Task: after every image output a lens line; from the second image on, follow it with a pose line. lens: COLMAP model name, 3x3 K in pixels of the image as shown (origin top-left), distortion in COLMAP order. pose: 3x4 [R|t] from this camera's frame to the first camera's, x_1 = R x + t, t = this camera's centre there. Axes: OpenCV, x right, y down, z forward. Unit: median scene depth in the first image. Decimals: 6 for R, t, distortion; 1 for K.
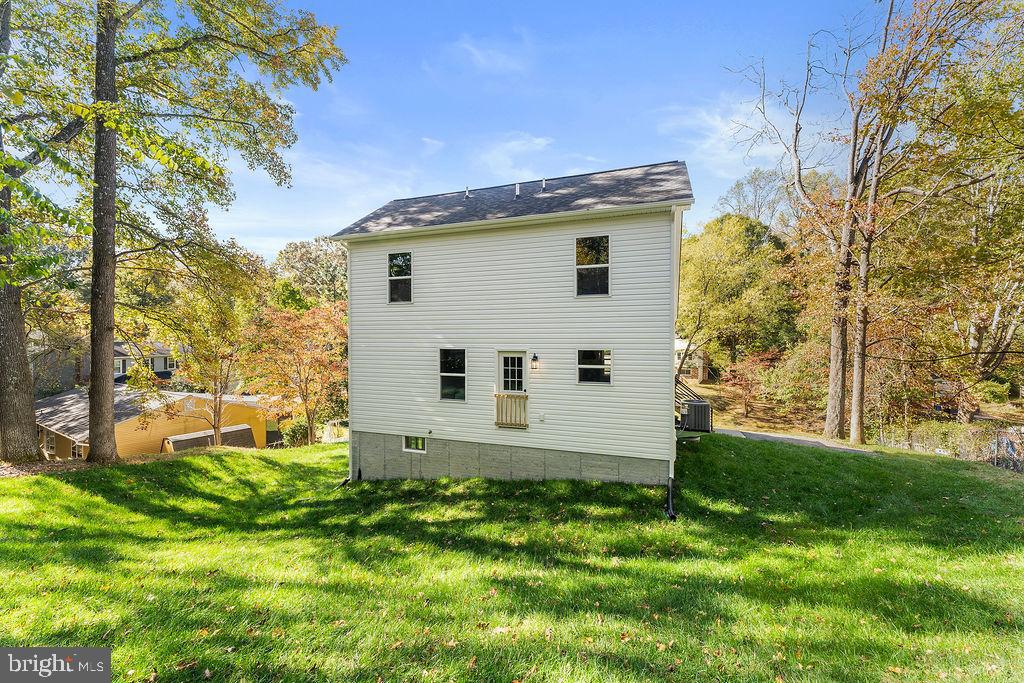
lens RADIAL K [[411.8, 0, 512.0], [0, 411.8, 341.5], [0, 0, 1]] dist [0.001600, 0.000025]
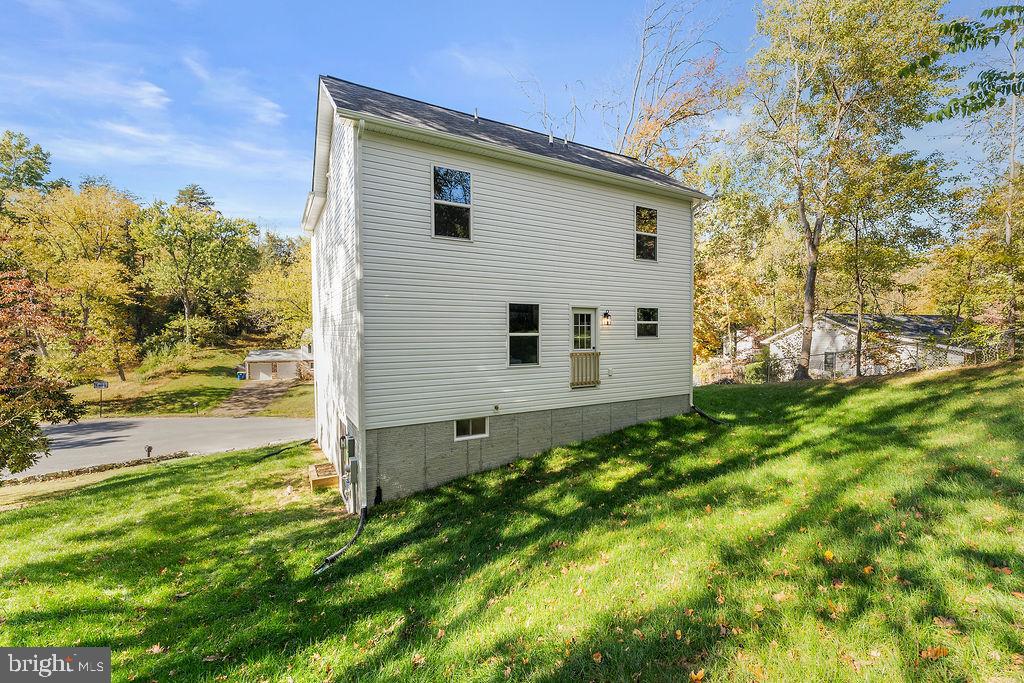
lens RADIAL K [[448.7, 0, 561.2], [0, 448.7, 340.0], [0, 0, 1]] dist [0.000905, 0.000110]
pose [[0.606988, -0.015383, 0.794562, -0.833510], [0.009540, 0.999882, 0.012070, 0.082568], [-0.794654, 0.000254, 0.607063, 0.387961]]
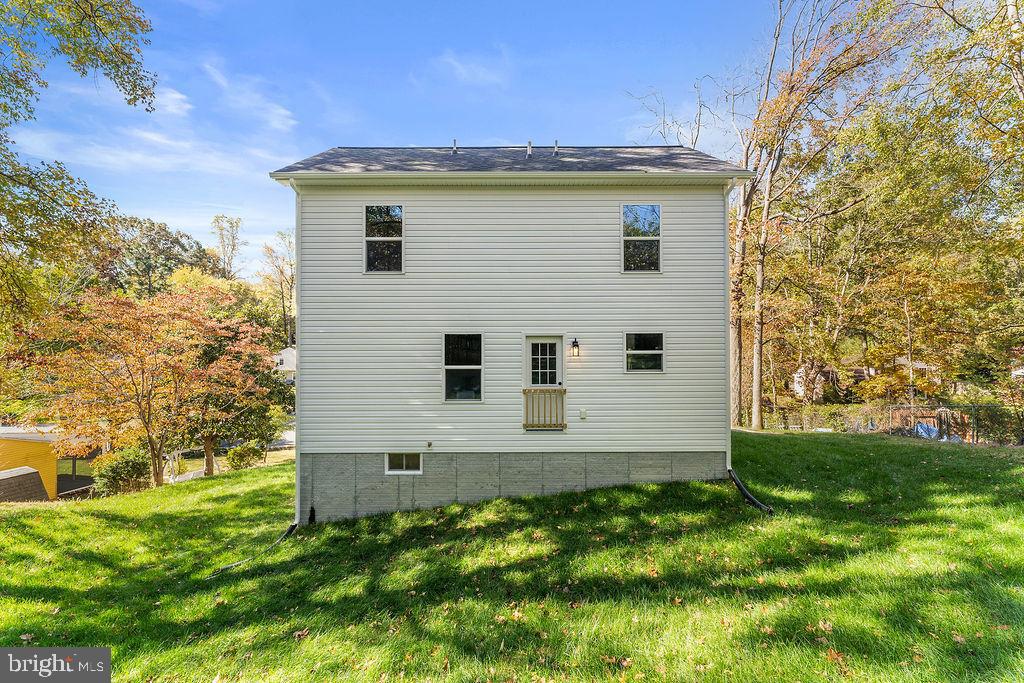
lens RADIAL K [[411.8, 0, 512.0], [0, 411.8, 341.5], [0, 0, 1]] dist [0.001600, 0.000025]
pose [[0.938550, 0.005837, 0.345094, -0.328045], [0.005000, 0.999522, -0.030503, 0.056851], [-0.345107, 0.030354, 0.938072, 0.244598]]
